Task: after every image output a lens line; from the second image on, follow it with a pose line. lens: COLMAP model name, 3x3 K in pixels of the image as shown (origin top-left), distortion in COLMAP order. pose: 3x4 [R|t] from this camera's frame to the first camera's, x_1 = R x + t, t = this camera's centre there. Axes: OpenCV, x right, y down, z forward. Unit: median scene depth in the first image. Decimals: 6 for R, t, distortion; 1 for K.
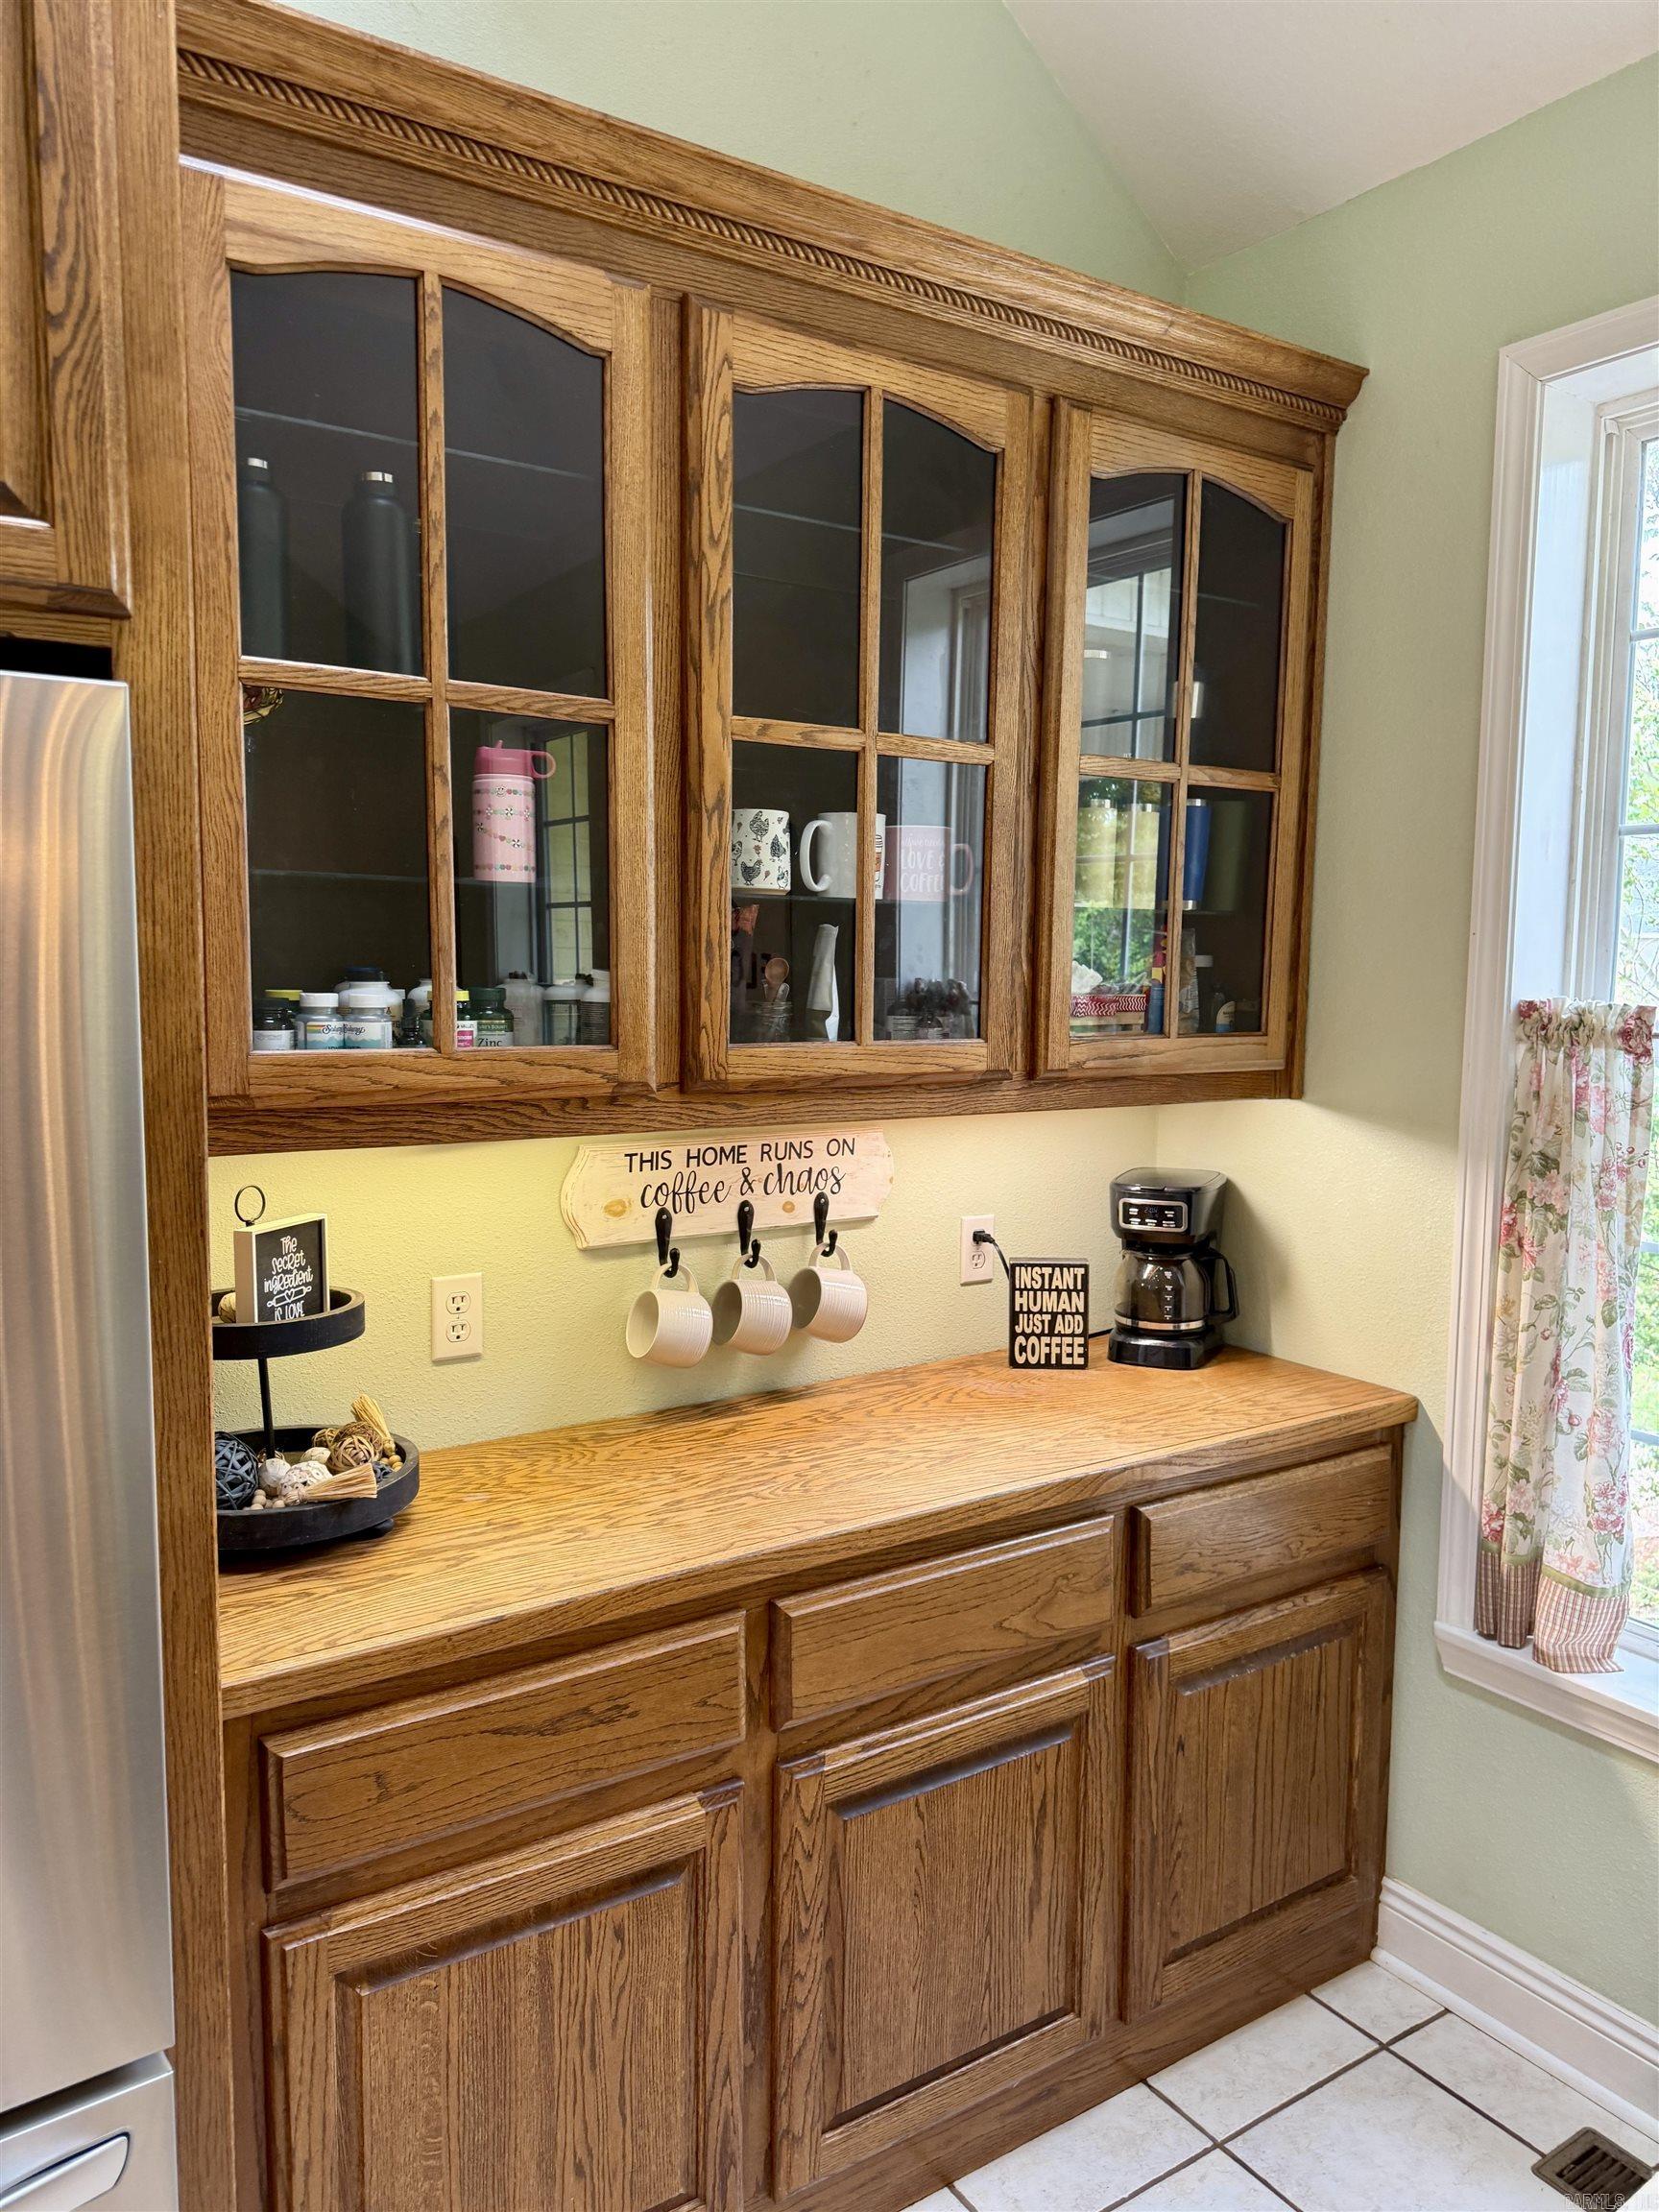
lens RADIAL K [[1569.7, 0, 849.0], [0, 1569.7, 1108.2], [0, 0, 1]] dist [0.064501, -0.090664]
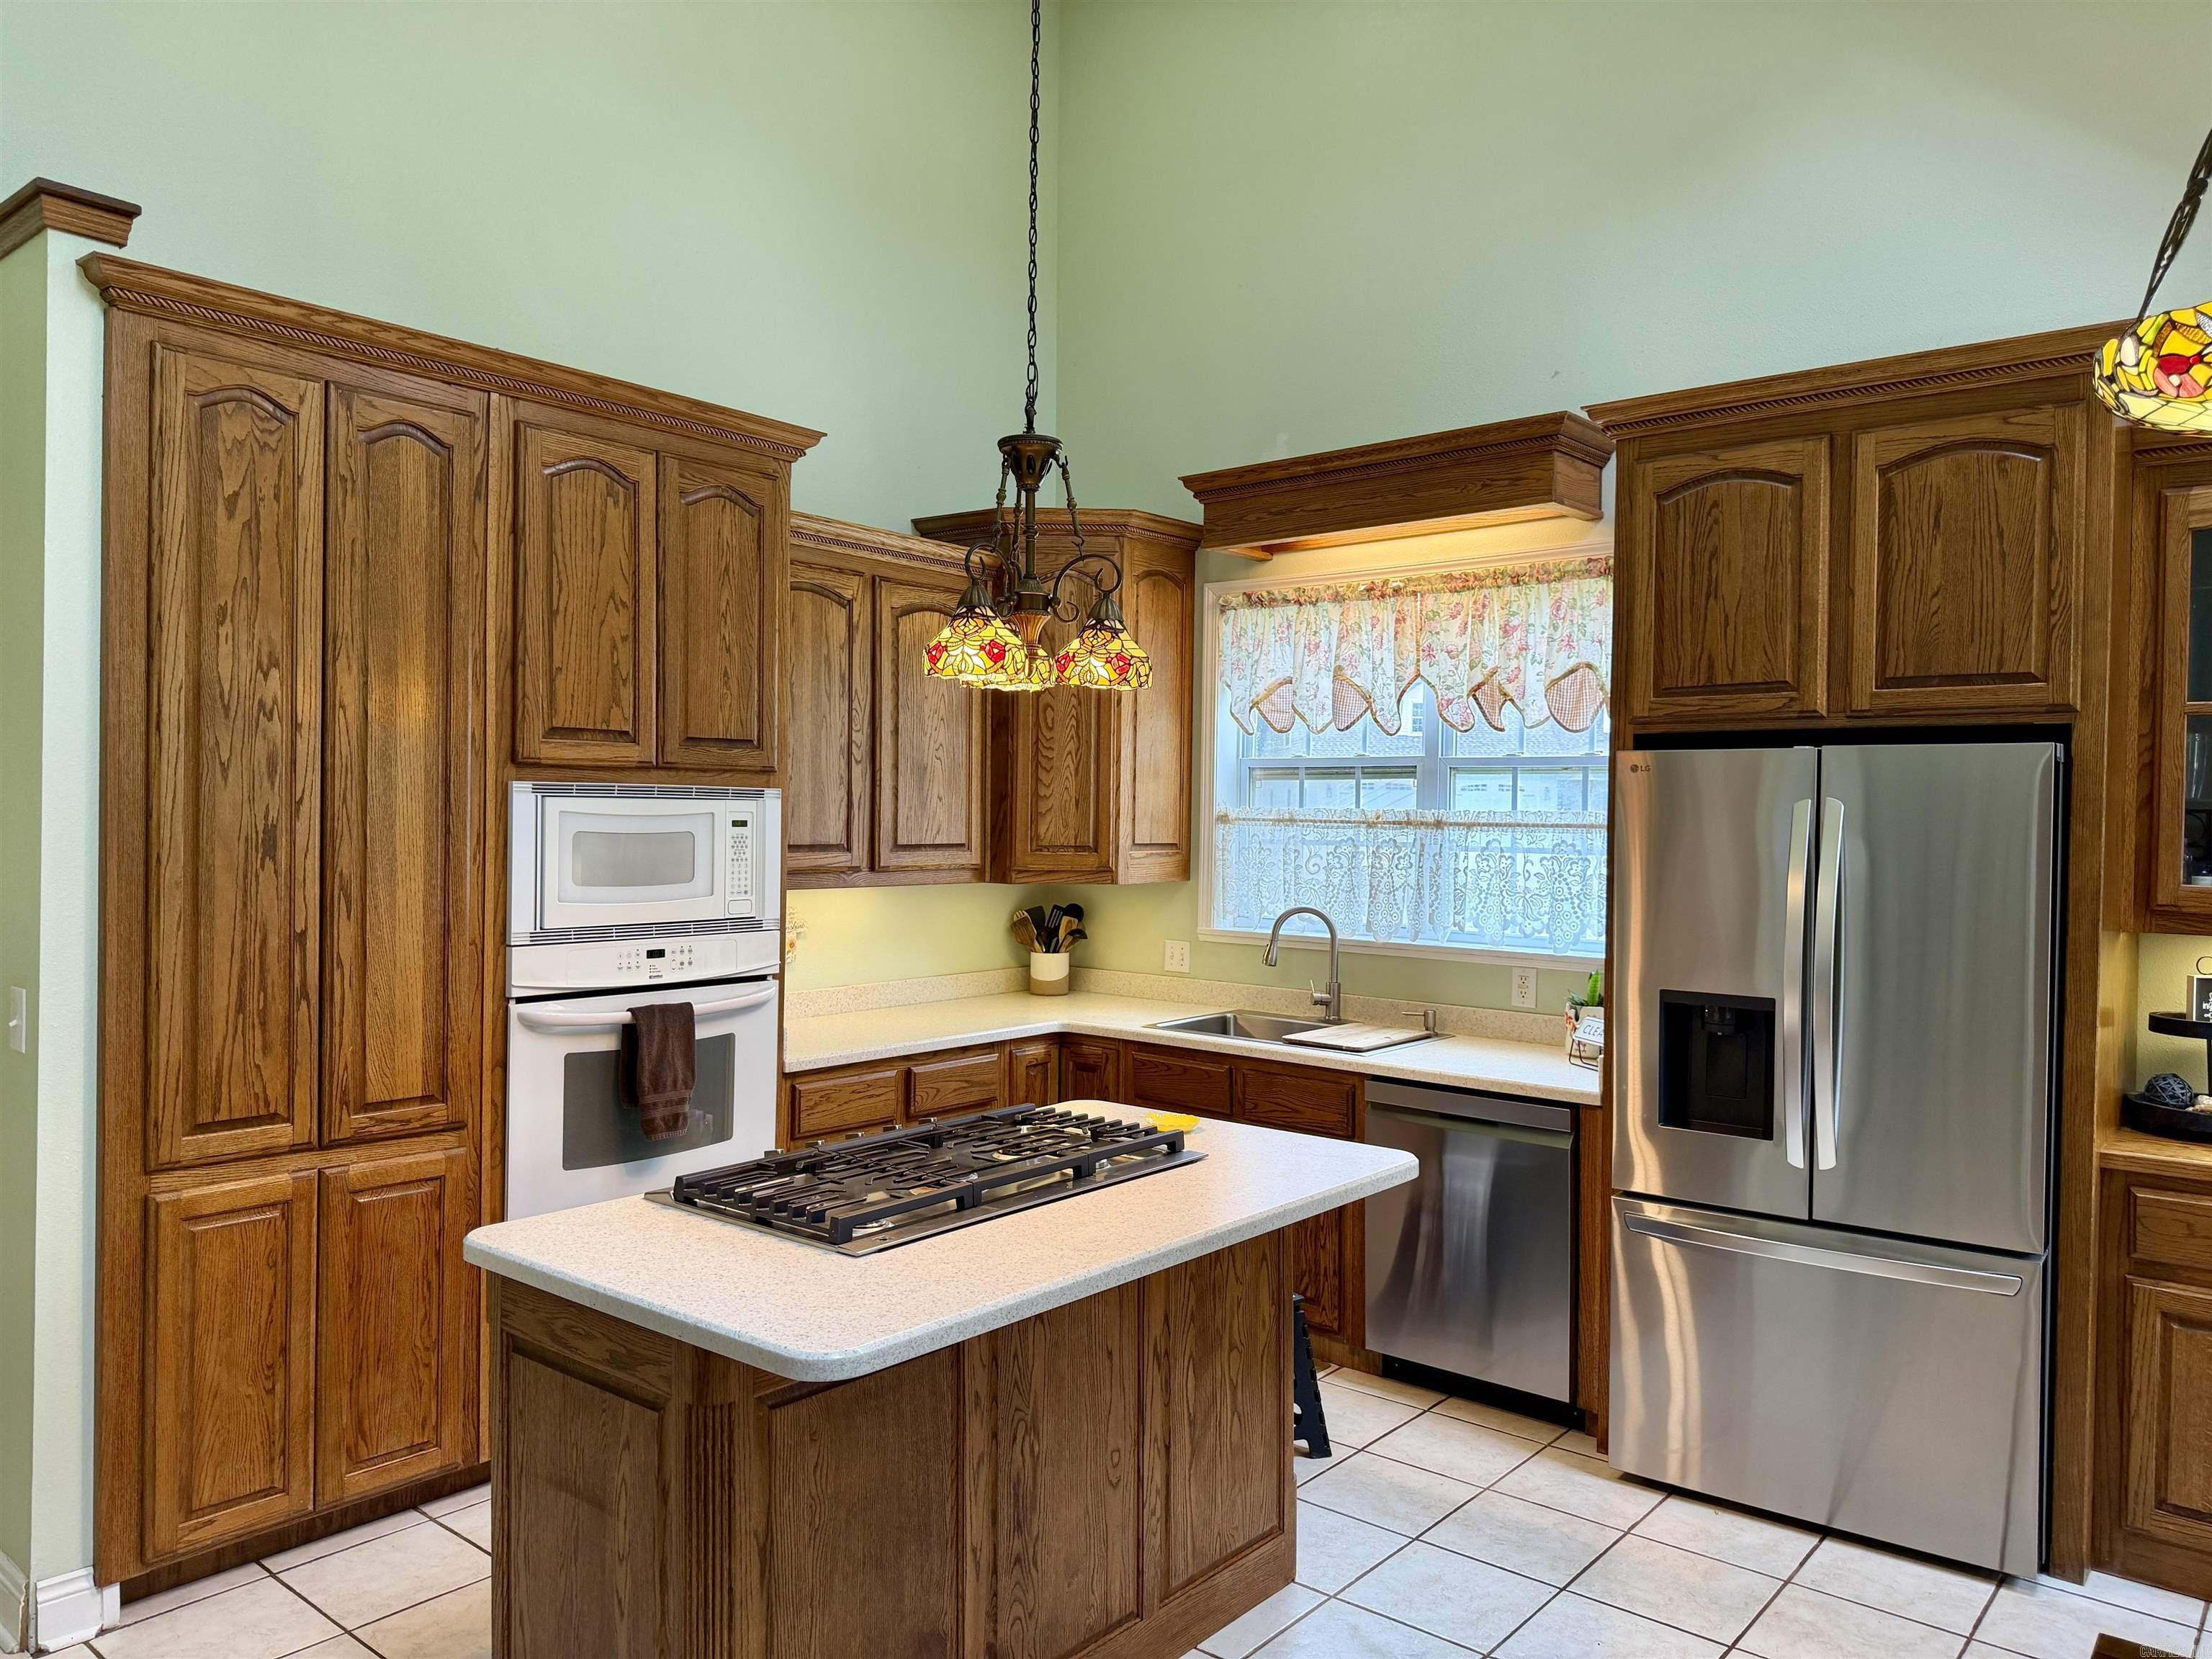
lens RADIAL K [[1569.7, 0, 1084.7], [0, 1569.7, 843.4], [0, 0, 1]] dist [0.064501, -0.090664]
pose [[0.274831, 0.010654, -0.961433, 1.072042], [-0.108481, 0.993897, -0.019996, 0.096307], [0.955353, 0.109793, 0.274310, -0.848113]]
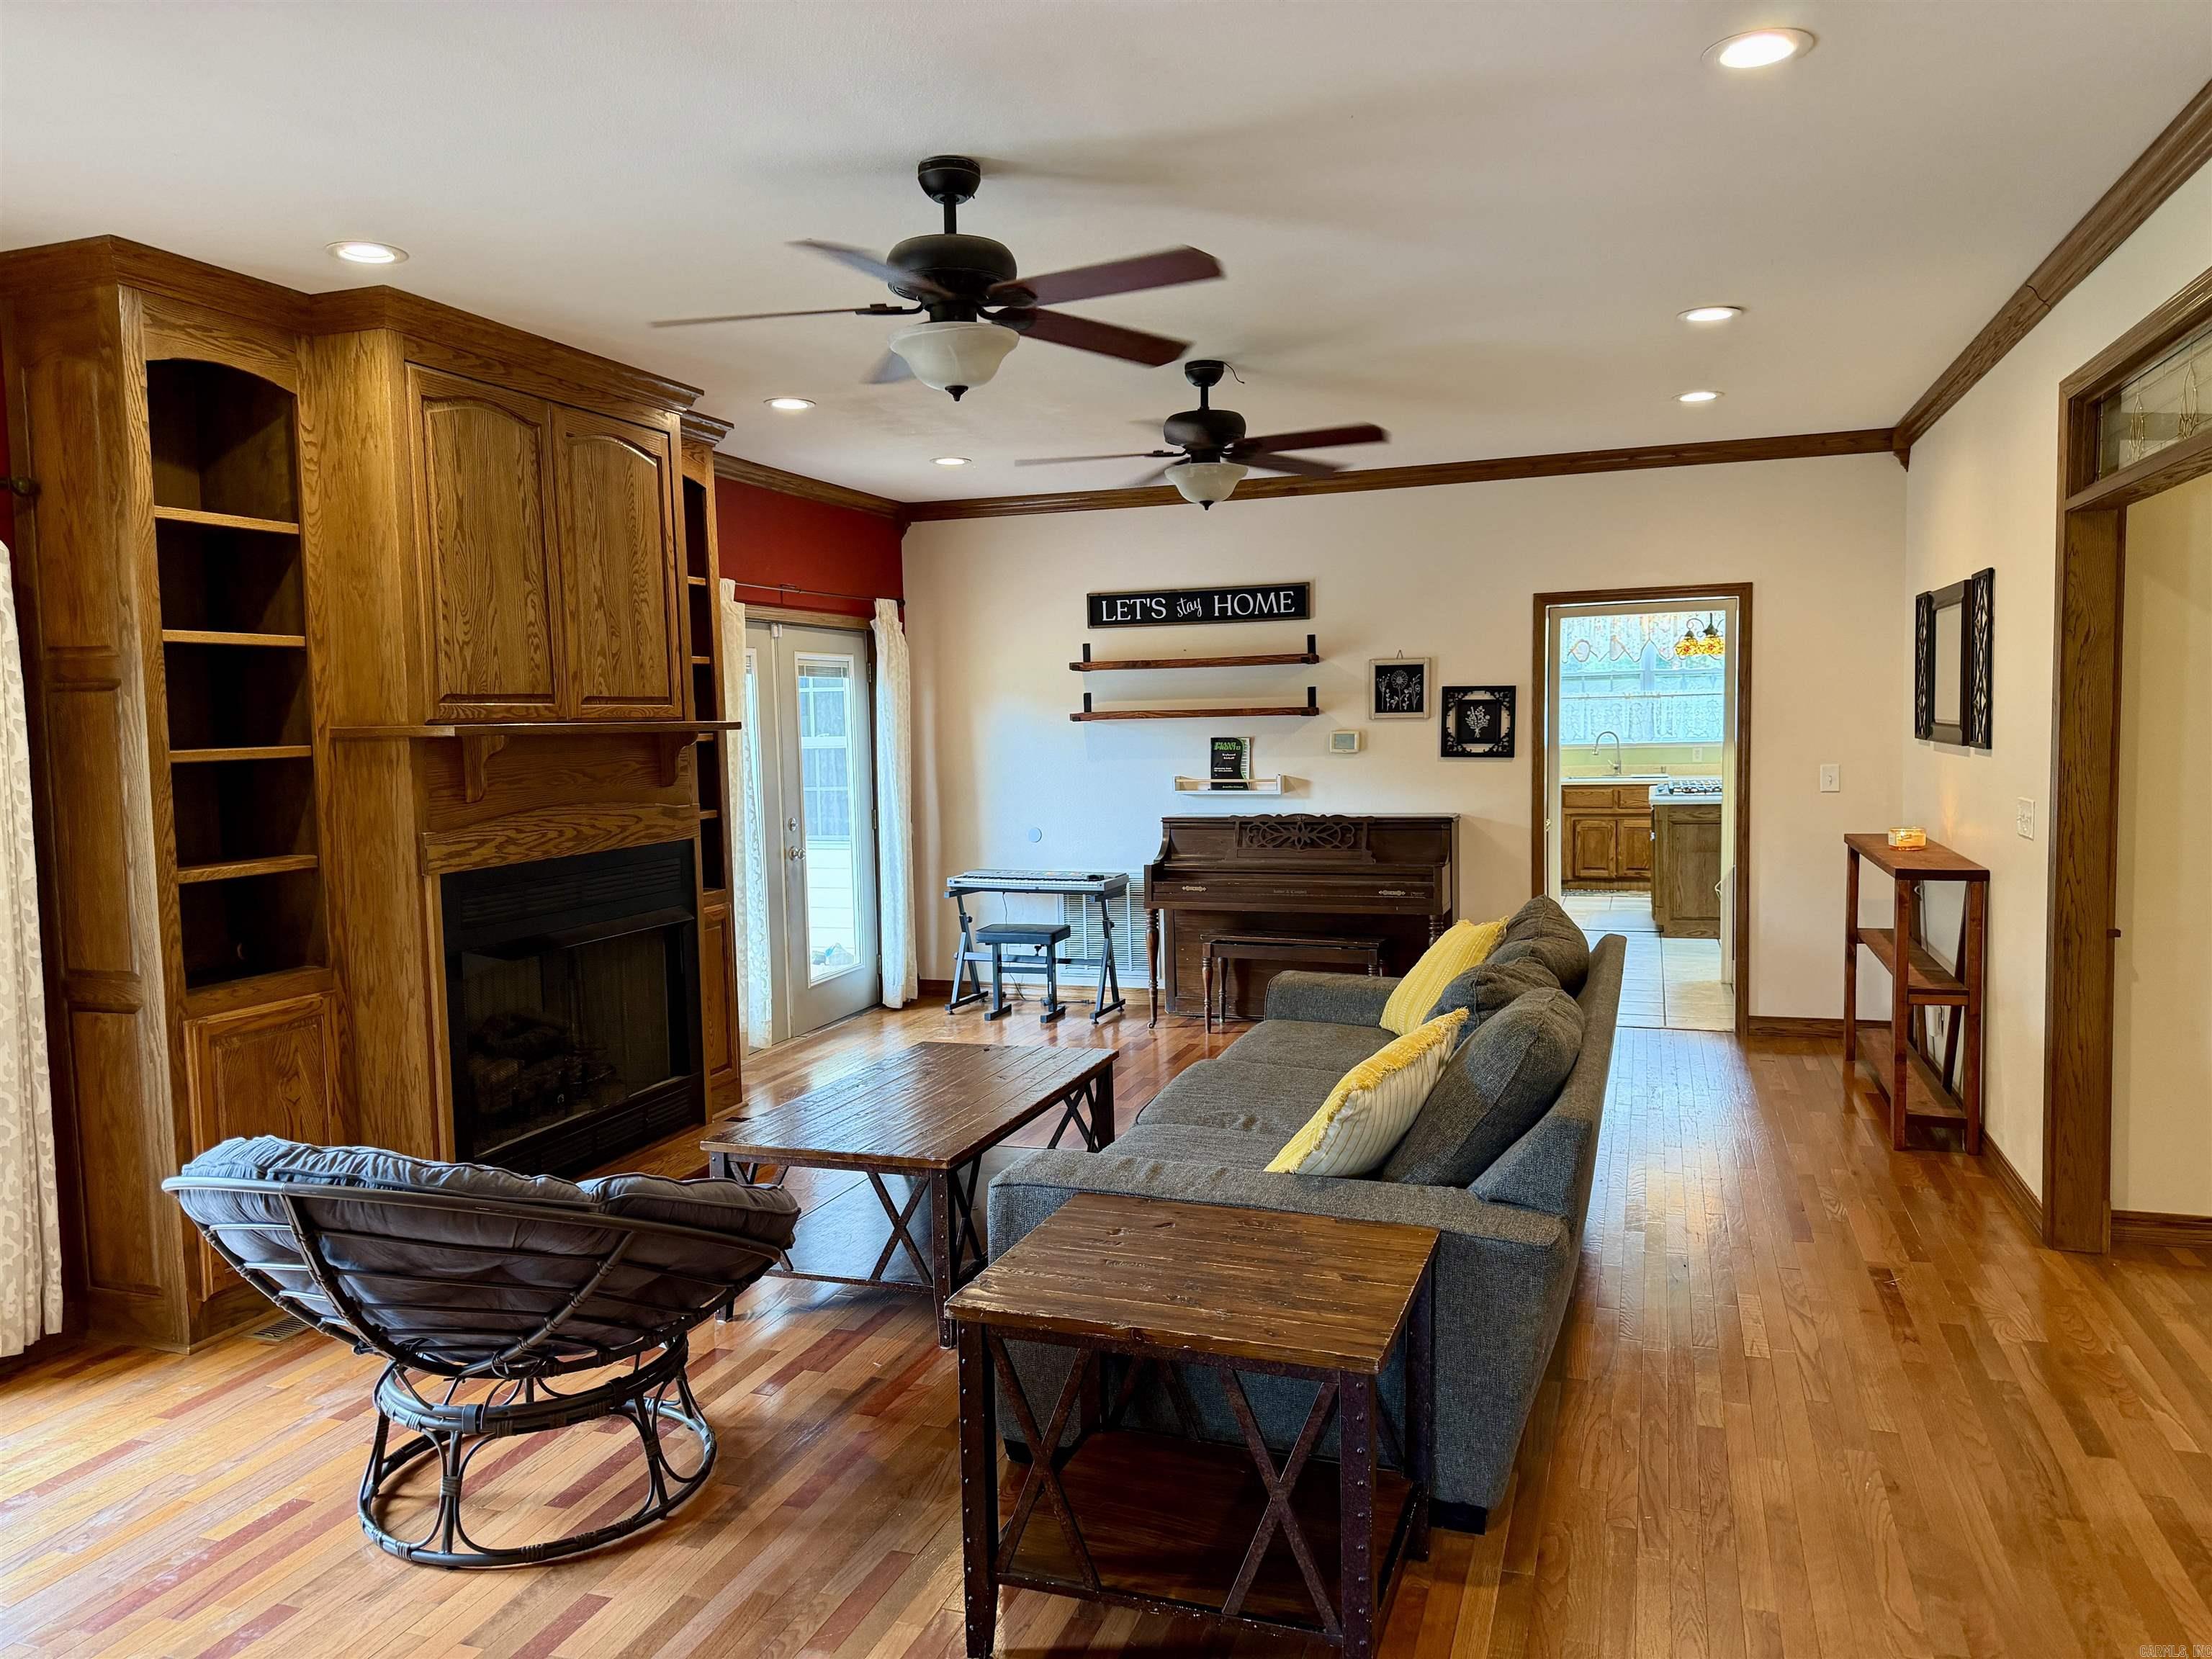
lens RADIAL K [[1569.7, 0, 1112.6], [0, 1569.7, 833.1], [0, 0, 1]] dist [0.064501, -0.090664]
pose [[0.596004, 0.042660, -0.801847, 2.761571], [-0.059332, 0.998198, 0.009006, 0.592350], [0.800786, 0.042207, 0.597461, -5.319885]]
